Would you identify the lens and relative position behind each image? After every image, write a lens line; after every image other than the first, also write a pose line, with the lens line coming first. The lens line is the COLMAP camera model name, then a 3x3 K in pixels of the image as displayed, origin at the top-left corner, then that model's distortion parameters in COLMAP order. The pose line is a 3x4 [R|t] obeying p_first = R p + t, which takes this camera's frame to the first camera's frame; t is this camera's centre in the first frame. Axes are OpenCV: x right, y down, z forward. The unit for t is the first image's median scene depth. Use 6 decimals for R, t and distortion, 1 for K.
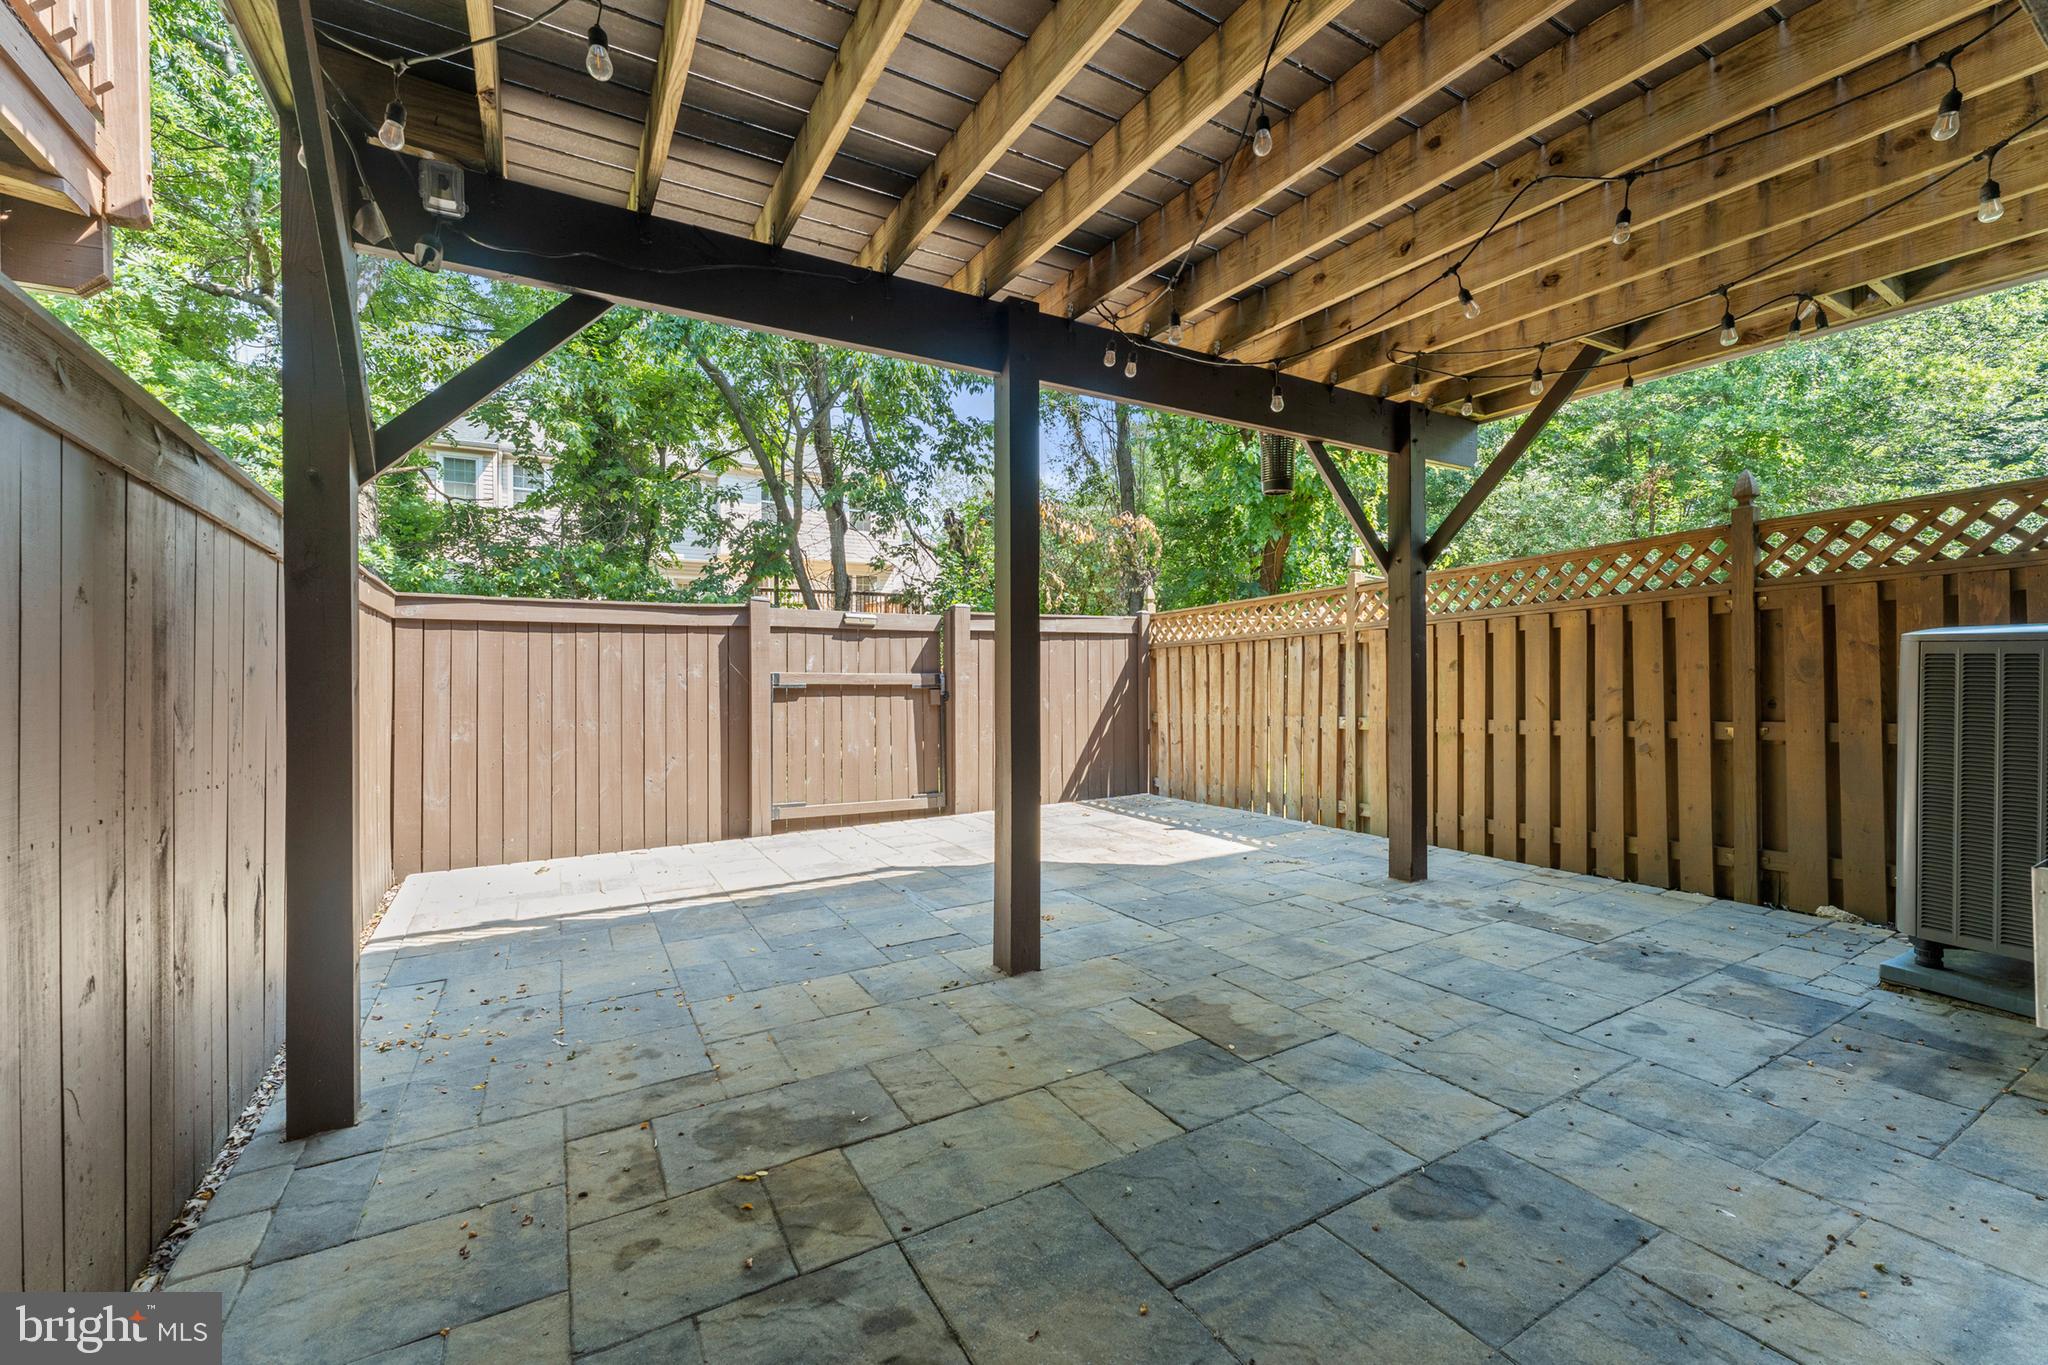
lens RADIAL K [[833.4, 0, 1019.3], [0, 833.4, 677.0], [0, 0, 1]] dist [0.000150, -0.000044]
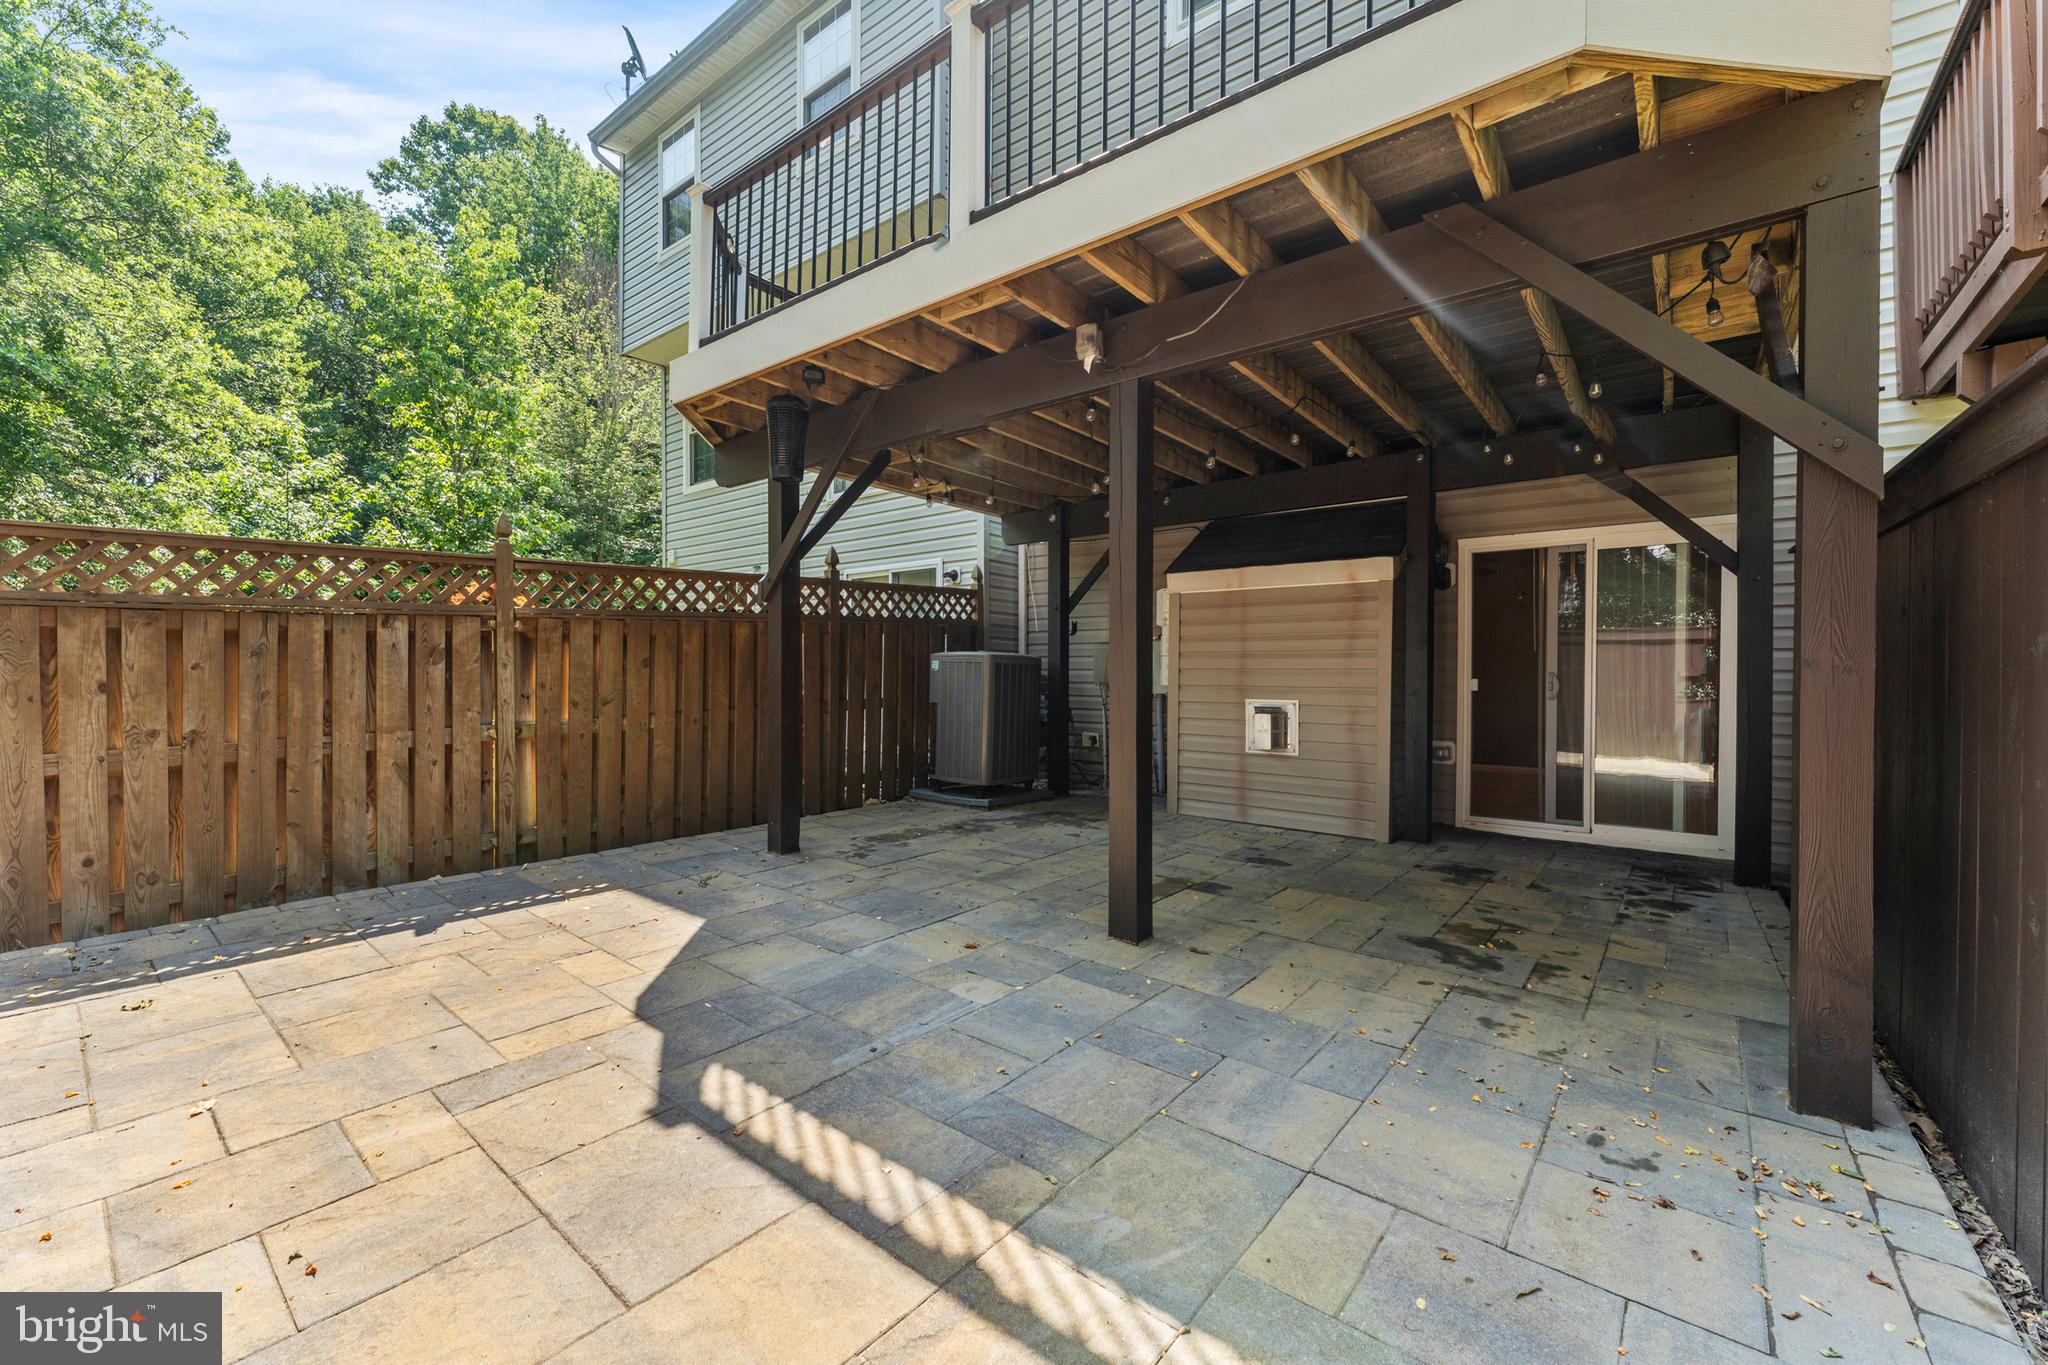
lens RADIAL K [[833.4, 0, 1019.3], [0, 833.4, 677.0], [0, 0, 1]] dist [0.000150, -0.000044]
pose [[-0.365205, 0.003763, 0.930919, -1.132999], [0.007837, 0.999969, -0.000967, 0.014722], [-0.930894, 0.006943, -0.365223, 1.813883]]
